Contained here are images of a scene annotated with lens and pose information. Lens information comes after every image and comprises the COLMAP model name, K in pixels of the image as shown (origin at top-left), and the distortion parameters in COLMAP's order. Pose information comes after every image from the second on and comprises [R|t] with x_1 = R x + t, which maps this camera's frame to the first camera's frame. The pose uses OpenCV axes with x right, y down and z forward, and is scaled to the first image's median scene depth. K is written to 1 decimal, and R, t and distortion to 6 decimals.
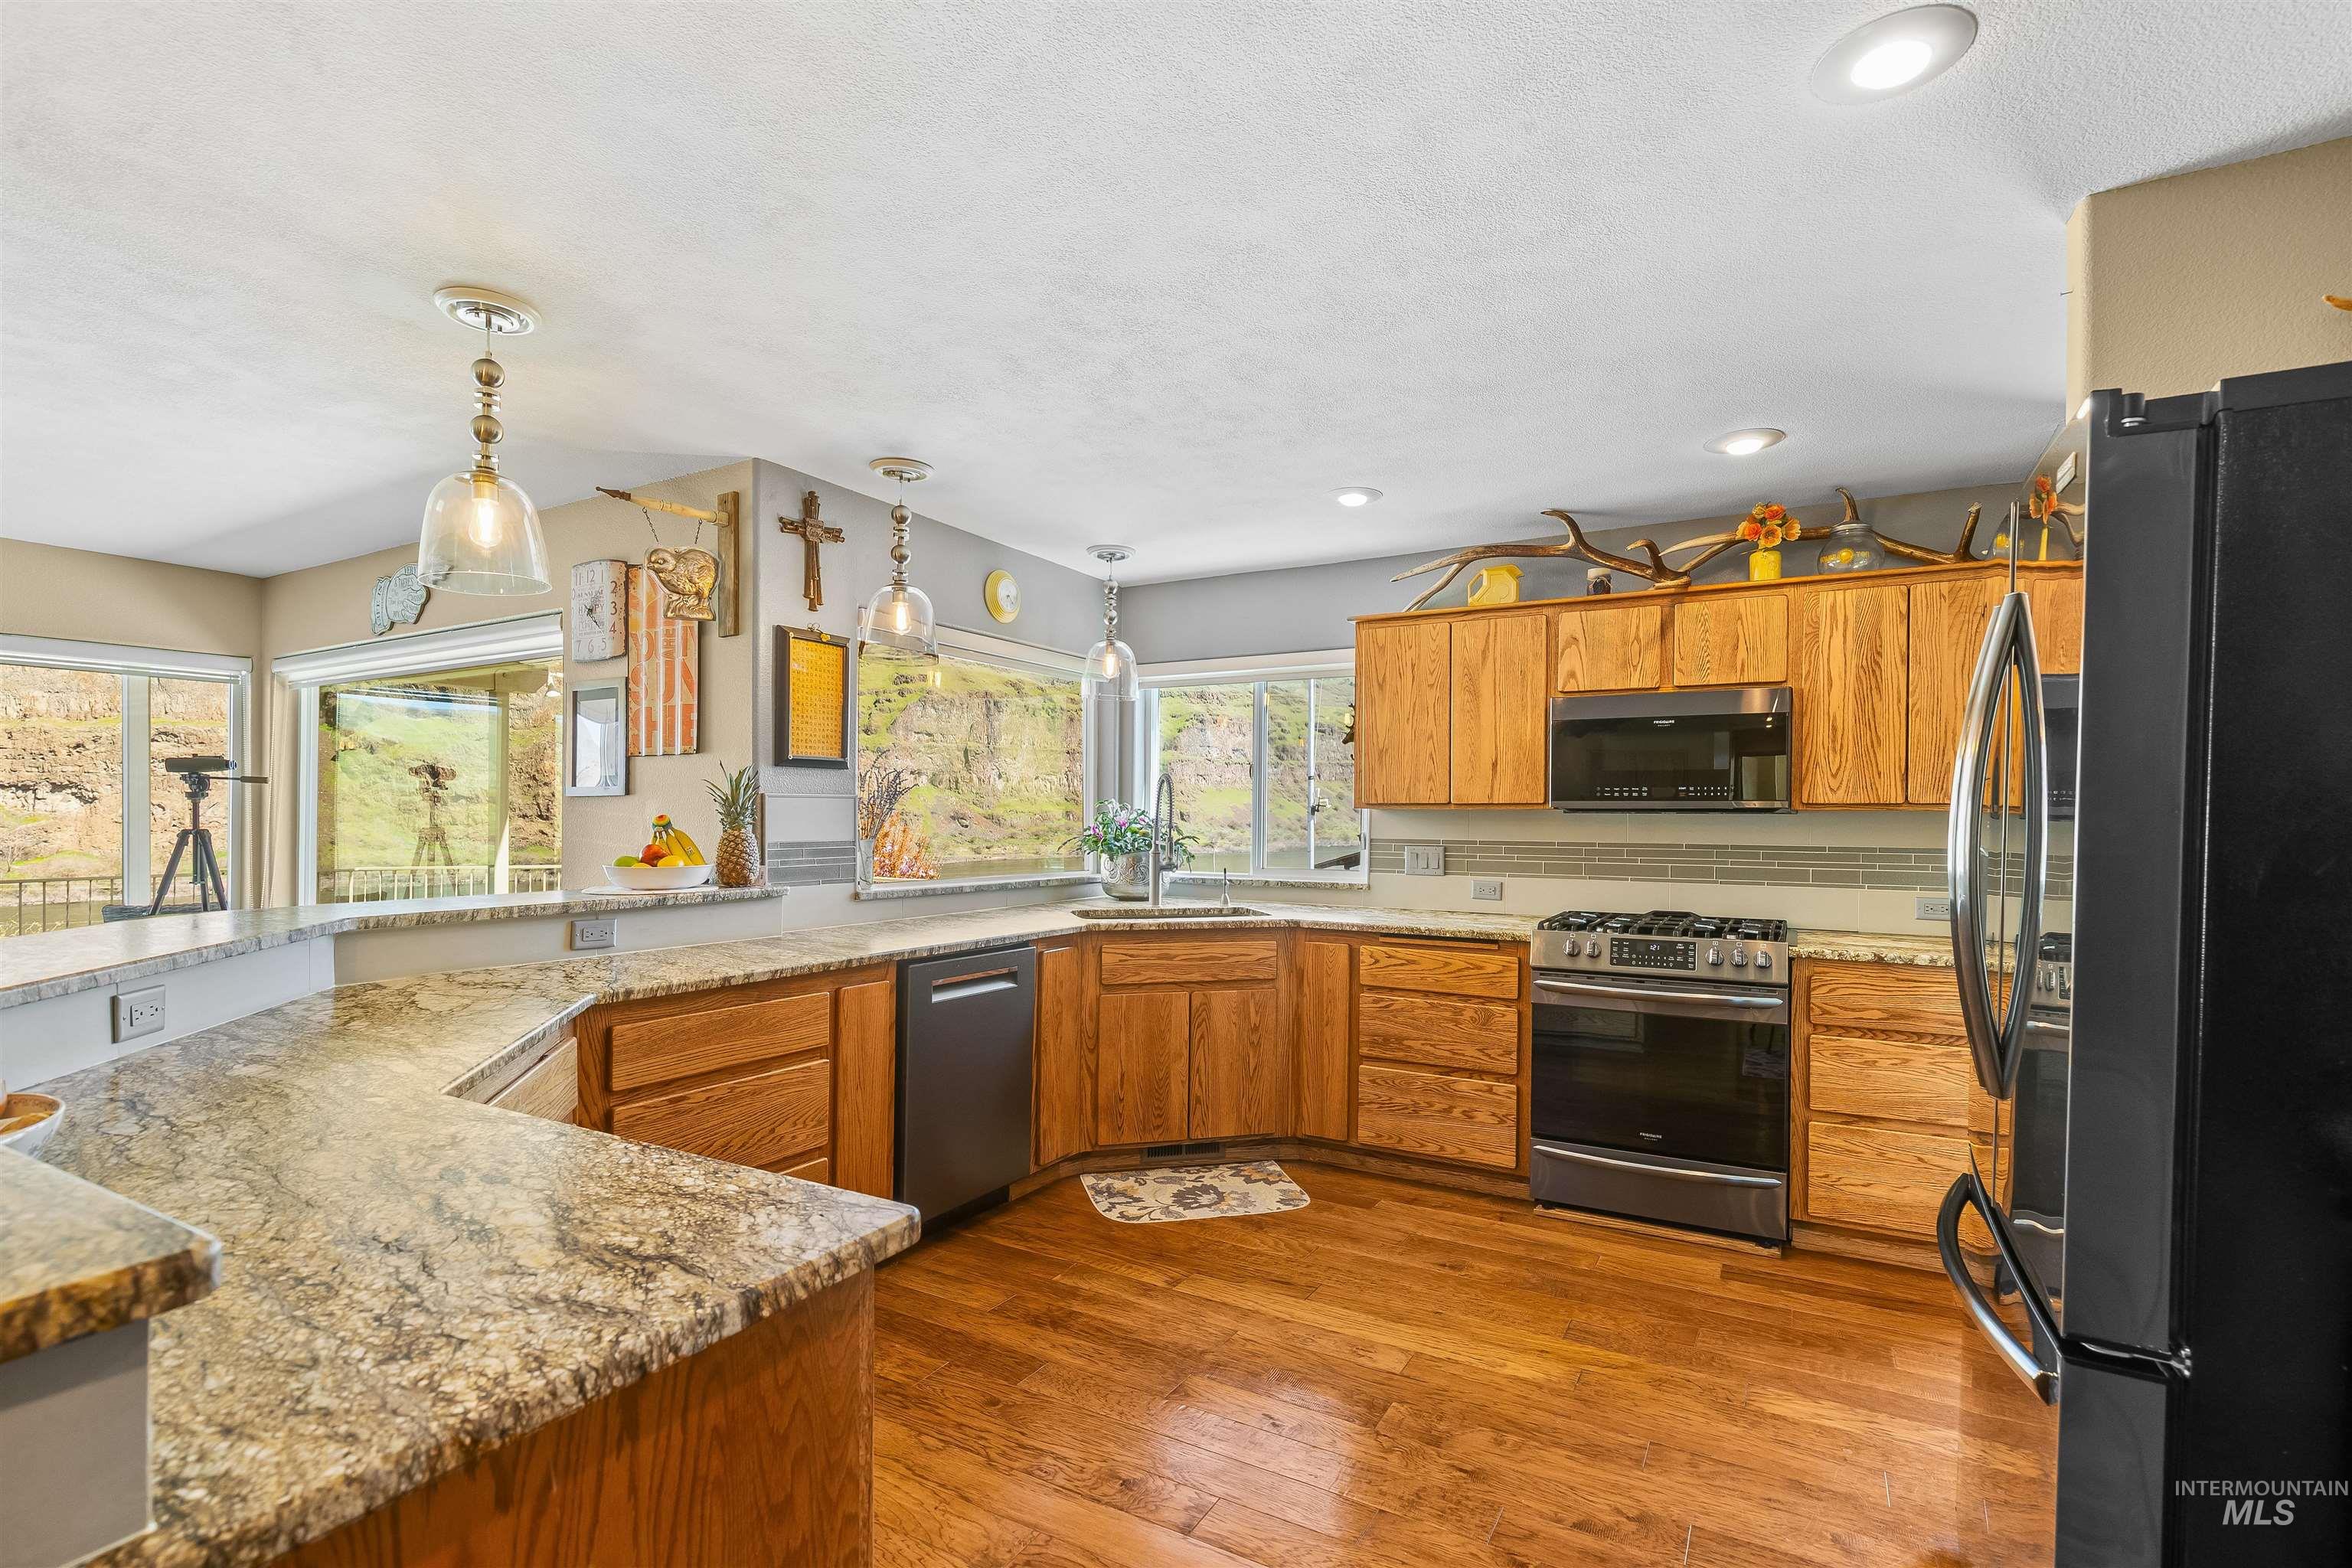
lens RADIAL K [[1083.0, 0, 1189.6], [0, 1083.0, 821.7], [0, 0, 1]] dist [-0.011663, 0.005695]
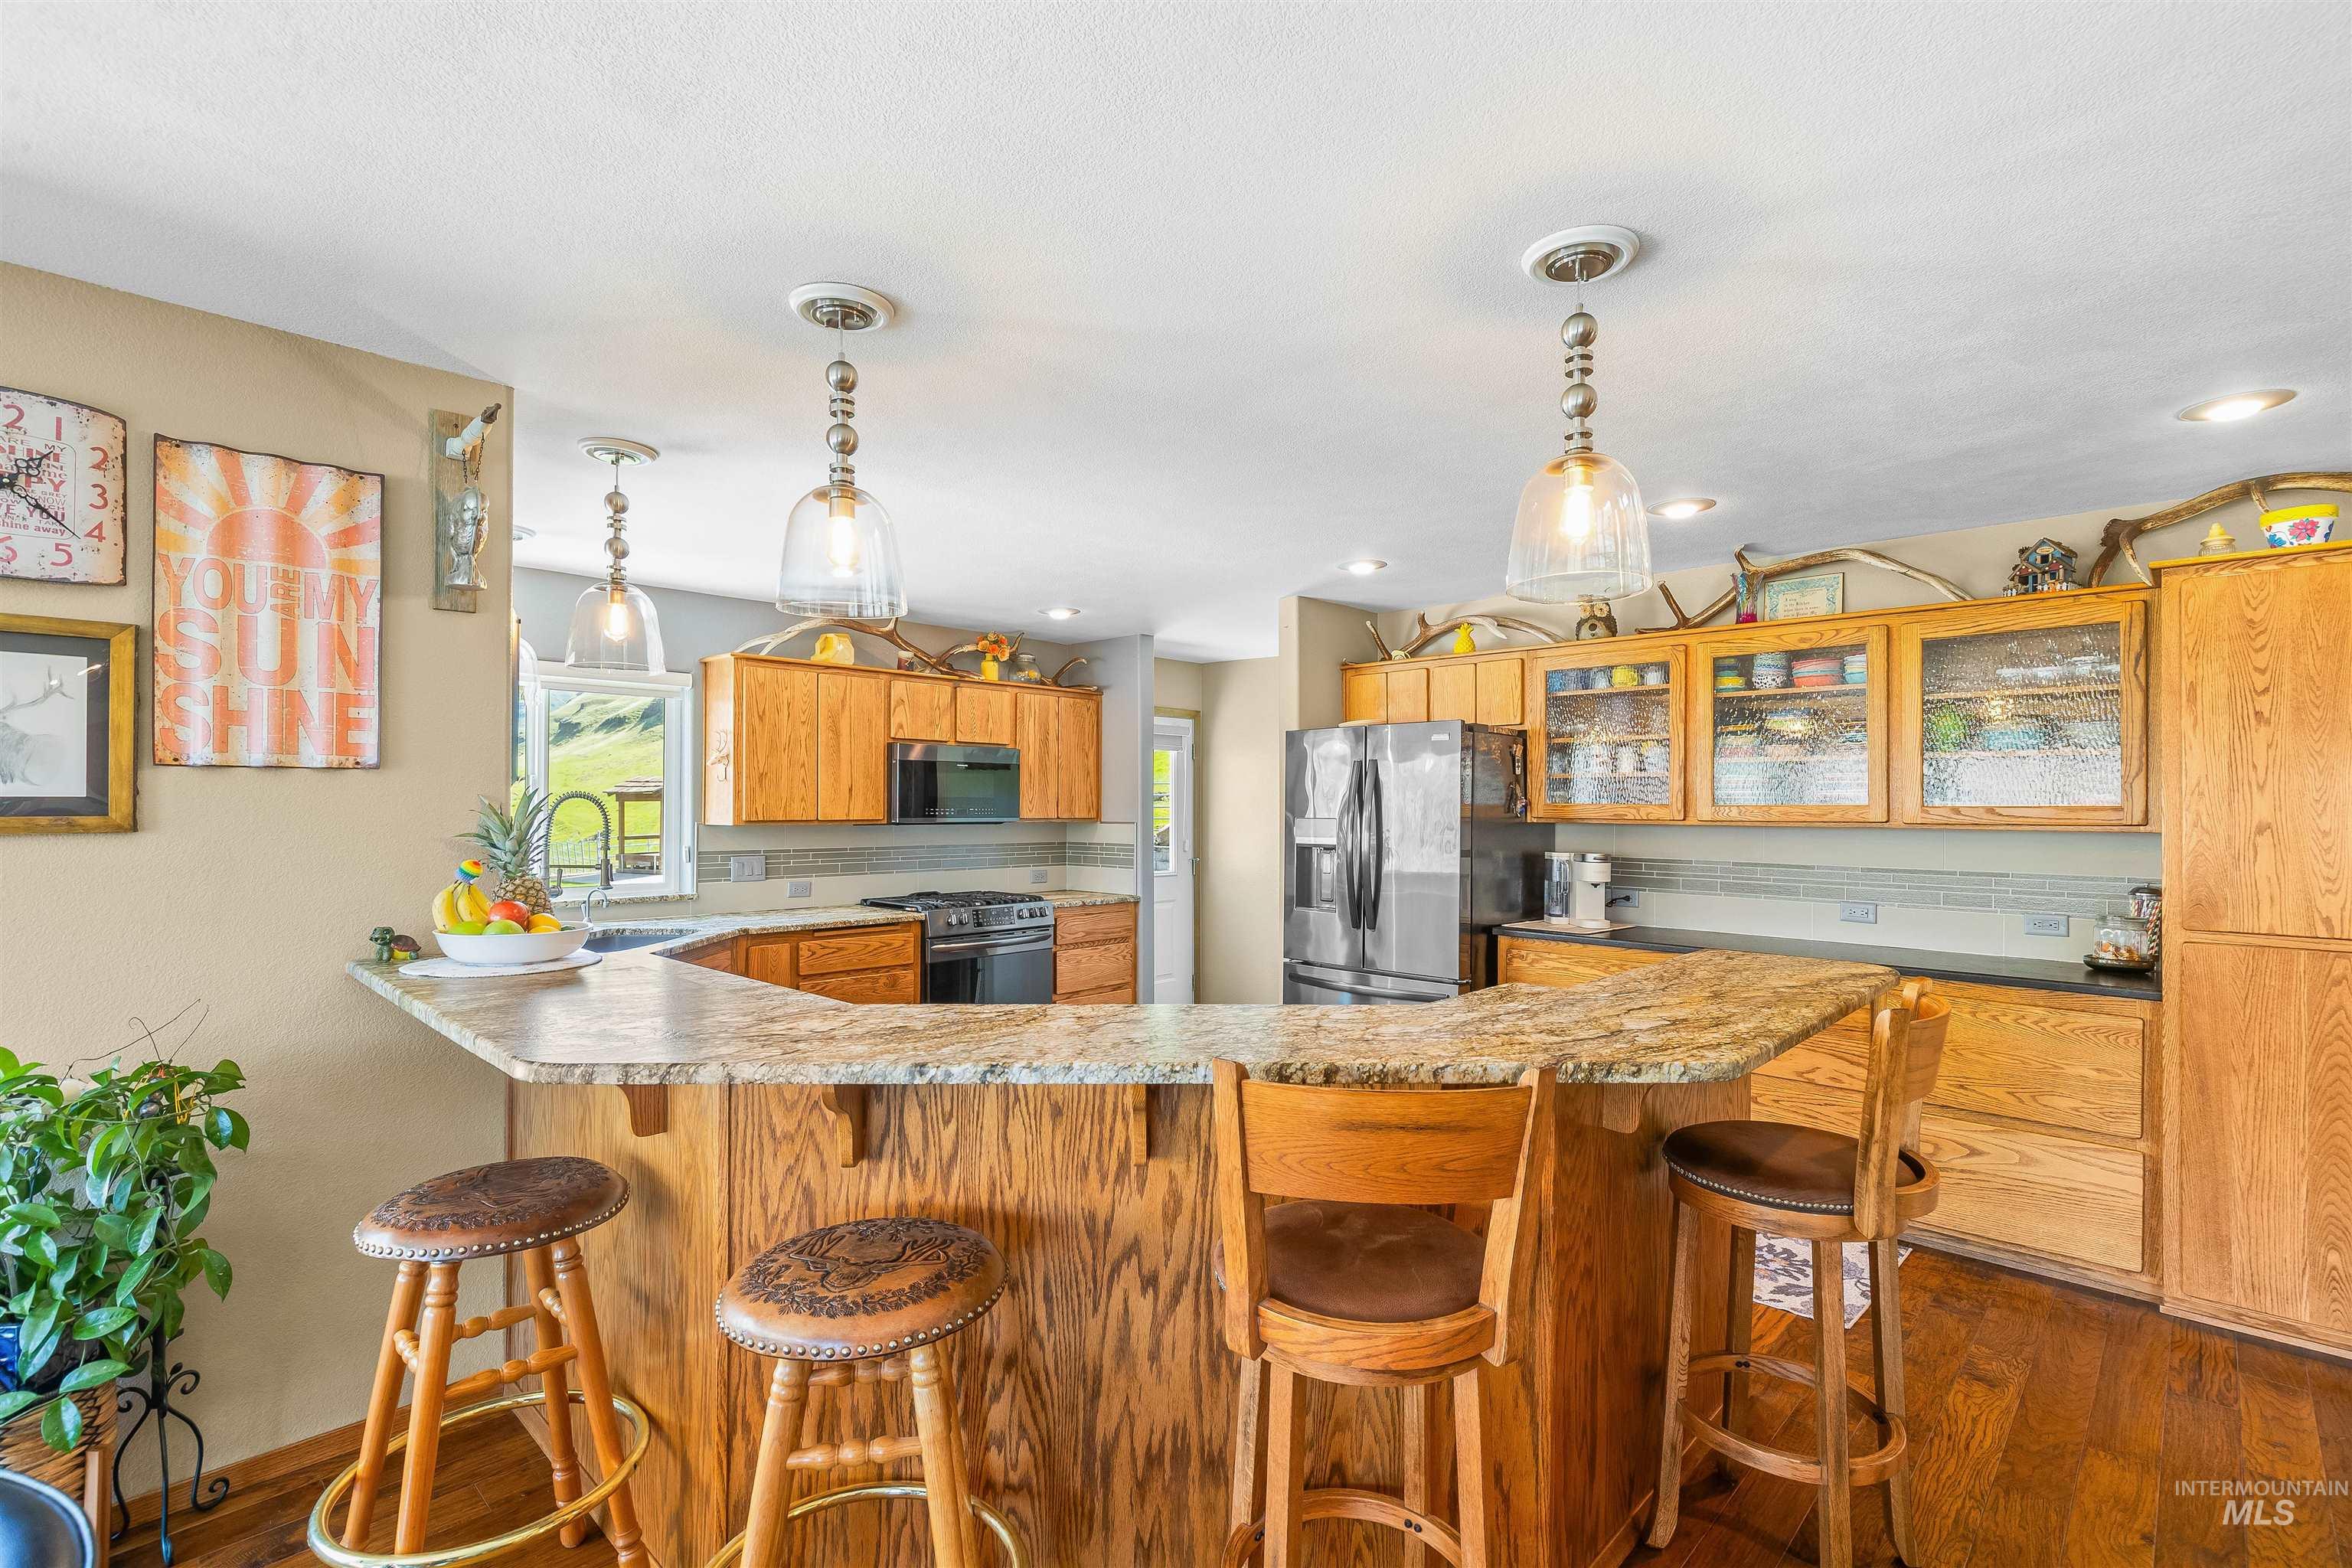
lens RADIAL K [[1075.7, 0, 1187.3], [0, 1075.7, 799.0], [0, 0, 1]] dist [-0.003333, 0.000110]
pose [[0.246896, 0.003374, 0.969036, -0.901569], [0.004210, 0.999981, -0.004554, -0.035715], [-0.969033, 0.005204, 0.246877, 0.310951]]
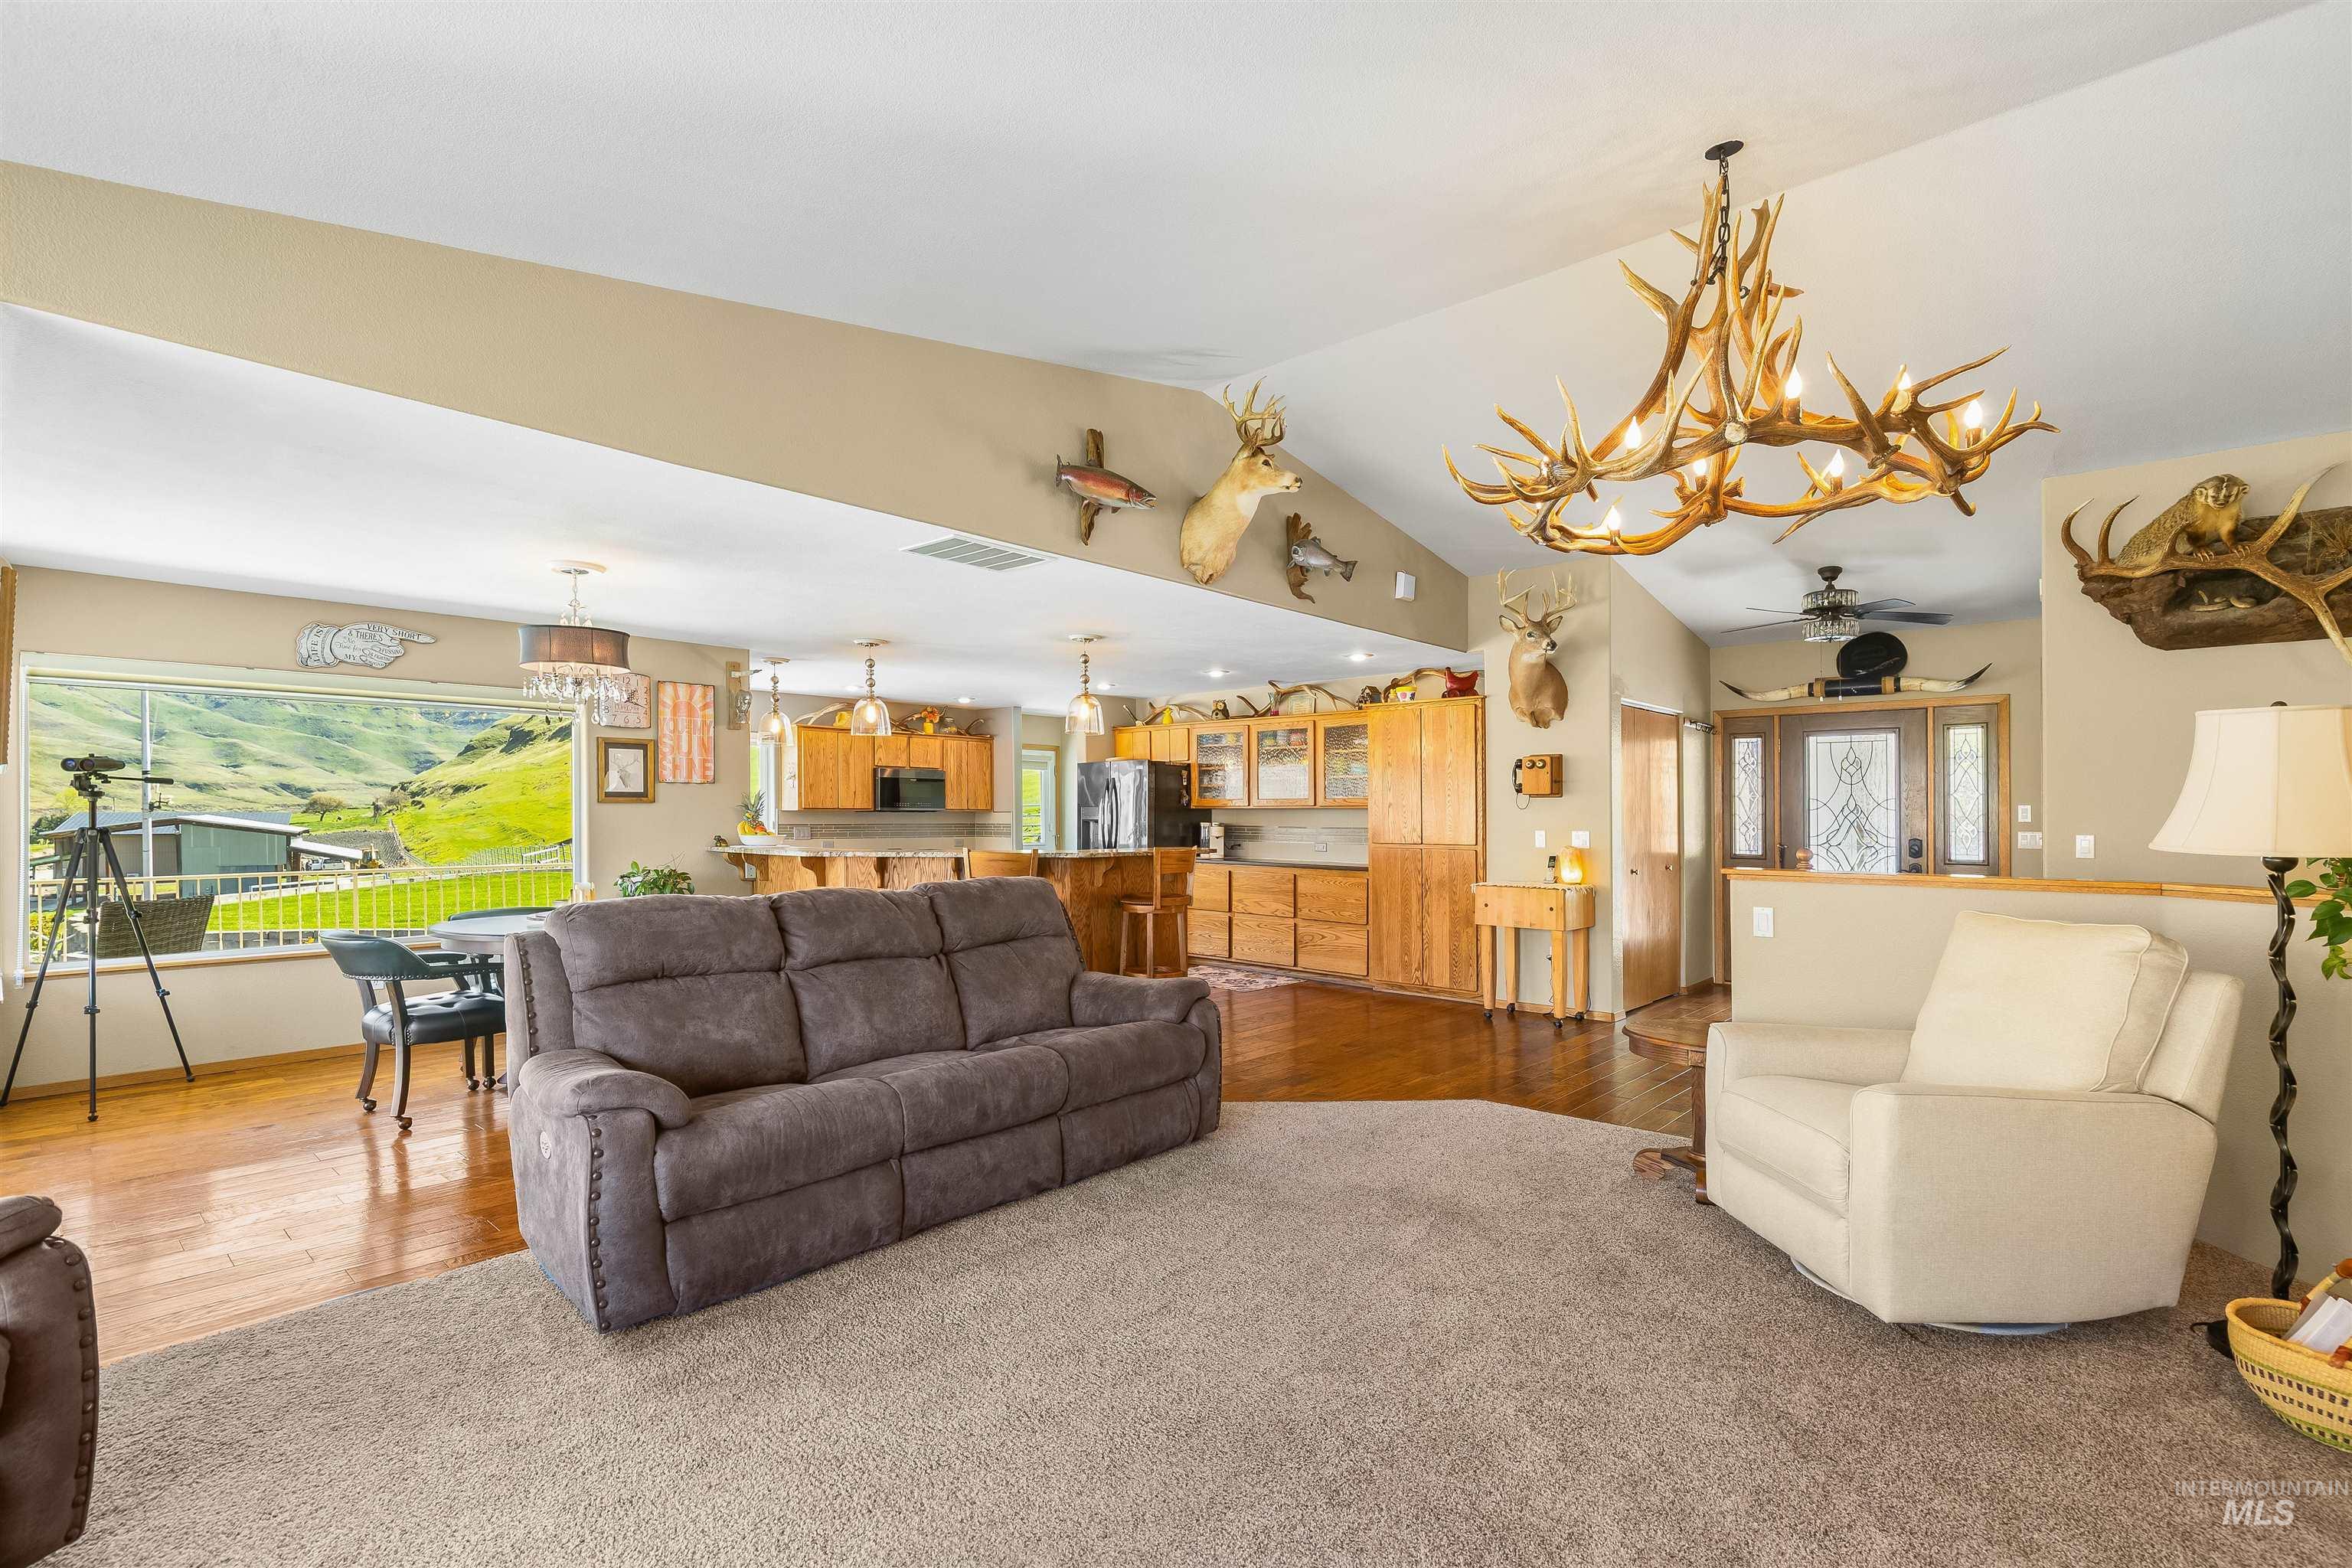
lens RADIAL K [[1083.0, 0, 1189.6], [0, 1083.0, 821.7], [0, 0, 1]] dist [-0.011663, 0.005695]
pose [[0.211485, -0.009015, 0.977340, -2.073326], [0.004600, 0.999956, 0.008229, -0.003133], [-0.977370, 0.002756, 0.211518, -0.285617]]
